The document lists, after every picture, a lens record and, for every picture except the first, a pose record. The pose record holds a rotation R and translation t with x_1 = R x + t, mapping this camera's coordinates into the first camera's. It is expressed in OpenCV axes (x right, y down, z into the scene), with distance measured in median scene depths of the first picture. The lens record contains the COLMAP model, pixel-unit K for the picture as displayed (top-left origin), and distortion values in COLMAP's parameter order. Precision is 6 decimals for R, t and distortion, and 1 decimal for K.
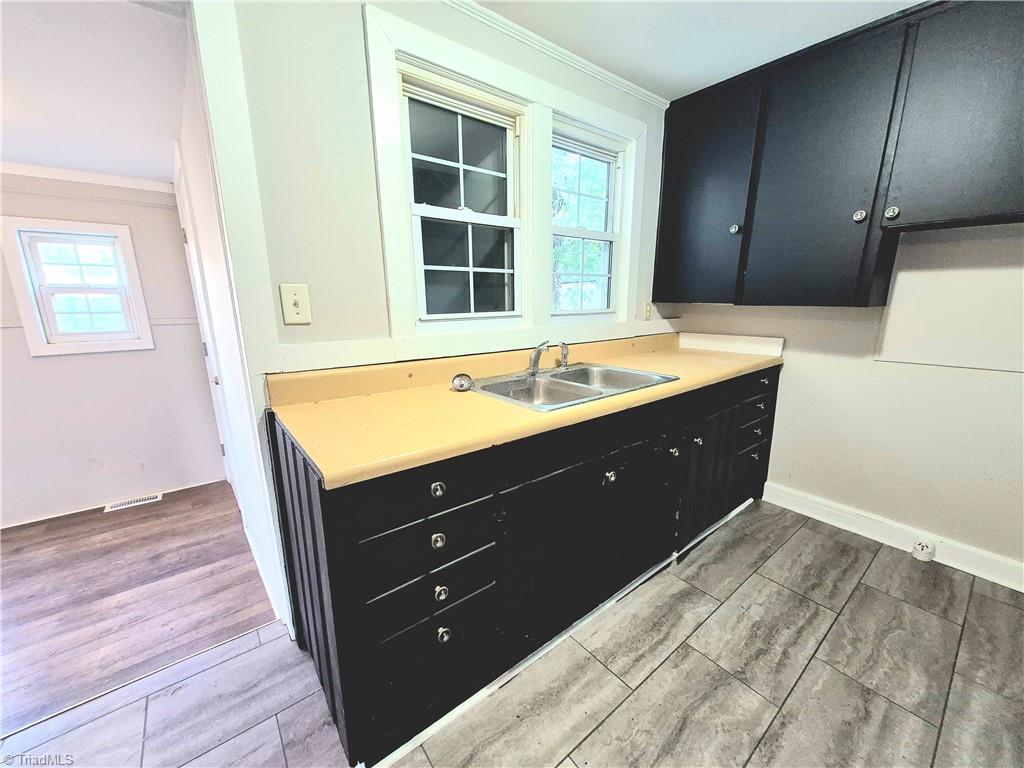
lens RADIAL K [[404.4, 0, 508.0], [0, 404.4, 394.9], [0, 0, 1]] dist [0.002466, 0.000160]
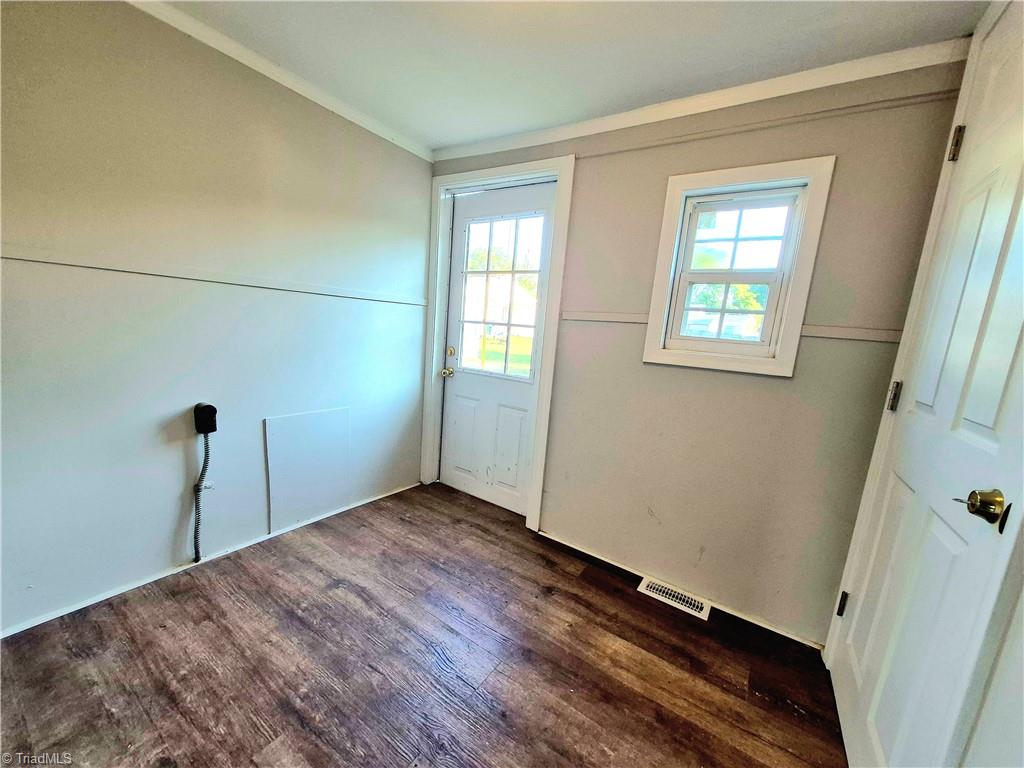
lens RADIAL K [[404.4, 0, 503.7], [0, 404.4, 392.1], [0, 0, 1]] dist [0.002466, 0.000160]
pose [[0.304329, 0.188580, -0.933714, -0.512835], [-0.299116, 0.949547, 0.094285, -0.032304], [0.904386, 0.250595, 0.345382, 0.496573]]
